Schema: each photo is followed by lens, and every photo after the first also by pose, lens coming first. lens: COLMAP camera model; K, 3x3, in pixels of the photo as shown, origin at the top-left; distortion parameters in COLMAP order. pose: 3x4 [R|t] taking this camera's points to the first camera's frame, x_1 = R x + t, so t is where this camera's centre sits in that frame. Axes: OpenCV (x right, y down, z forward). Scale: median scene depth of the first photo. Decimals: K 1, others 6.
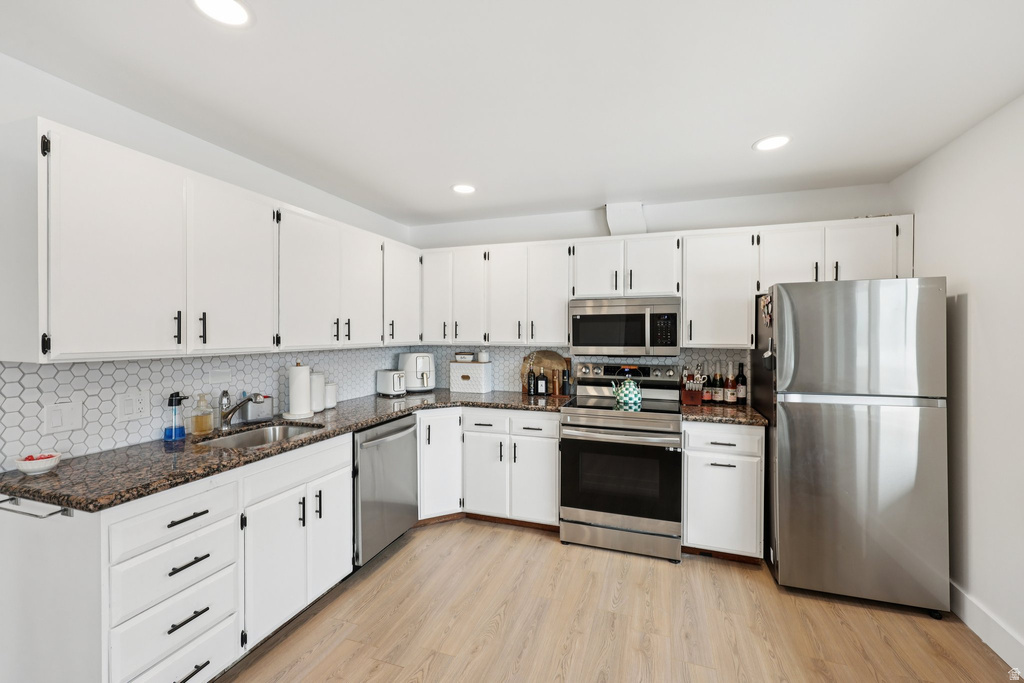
lens RADIAL K [[413.9, 0, 512.6], [0, 413.9, 329.1], [0, 0, 1]] dist [0.000218, 0.000064]
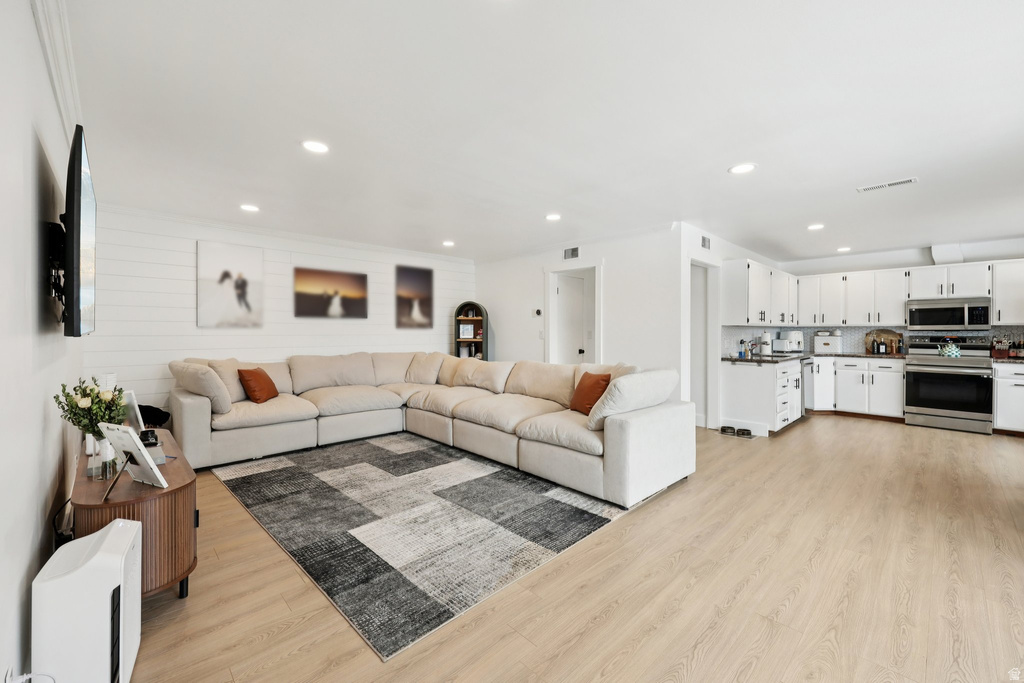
lens RADIAL K [[413.9, 0, 512.6], [0, 413.9, 329.1], [0, 0, 1]] dist [0.000218, 0.000064]
pose [[0.895733, -0.003211, -0.444580, -0.619319], [0.005519, 0.999977, 0.003899, 0.039638], [0.444557, -0.005946, 0.895731, -1.446976]]
